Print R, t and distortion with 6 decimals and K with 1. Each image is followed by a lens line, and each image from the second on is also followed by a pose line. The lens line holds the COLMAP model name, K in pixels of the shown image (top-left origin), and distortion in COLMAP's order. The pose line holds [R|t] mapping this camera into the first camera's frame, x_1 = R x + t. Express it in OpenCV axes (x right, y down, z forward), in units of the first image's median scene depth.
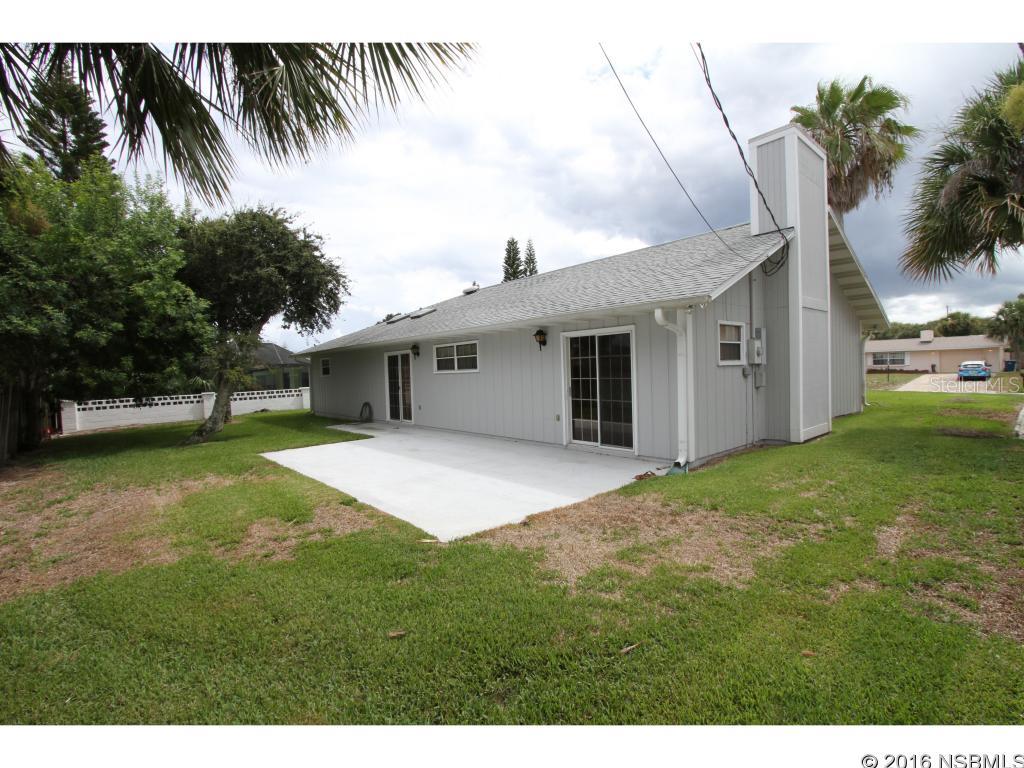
lens RADIAL K [[472.1, 0, 512.3], [0, 472.1, 376.5], [0, 0, 1]] dist [-0.019127, 0.002945]
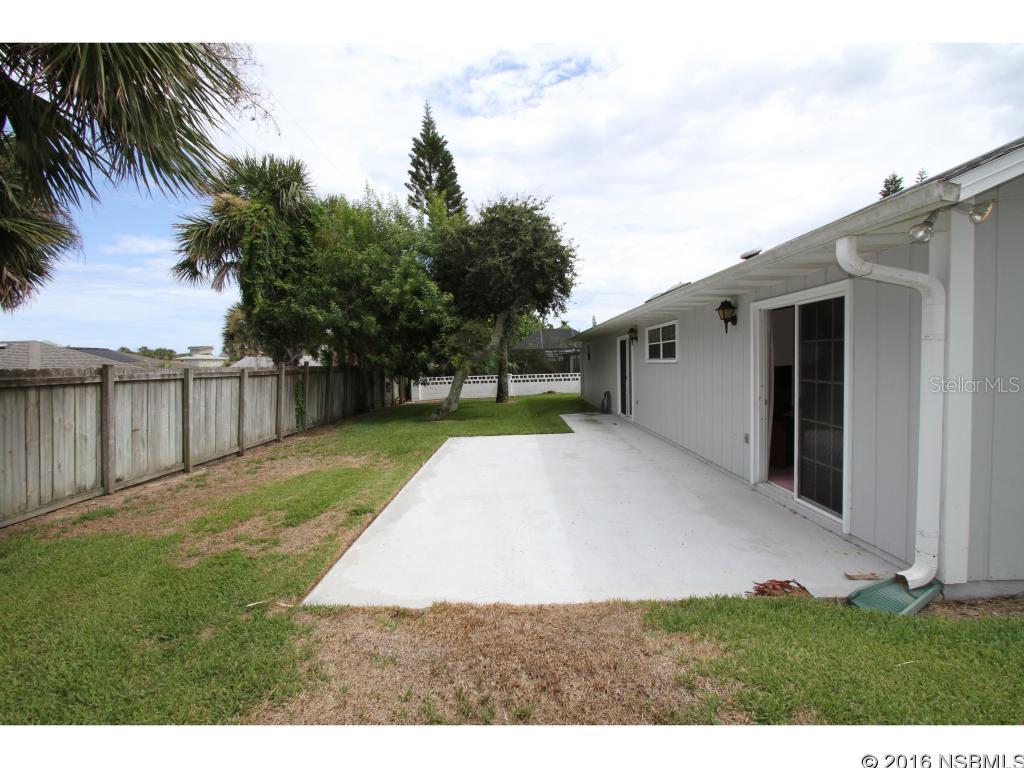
lens RADIAL K [[472.1, 0, 516.2], [0, 472.1, 376.8], [0, 0, 1]] dist [-0.019127, 0.002945]
pose [[0.749987, 0.037770, -0.660373, 0.284067], [-0.012428, 0.998997, 0.043024, -0.018992], [0.661336, -0.024060, 0.749704, 0.334225]]
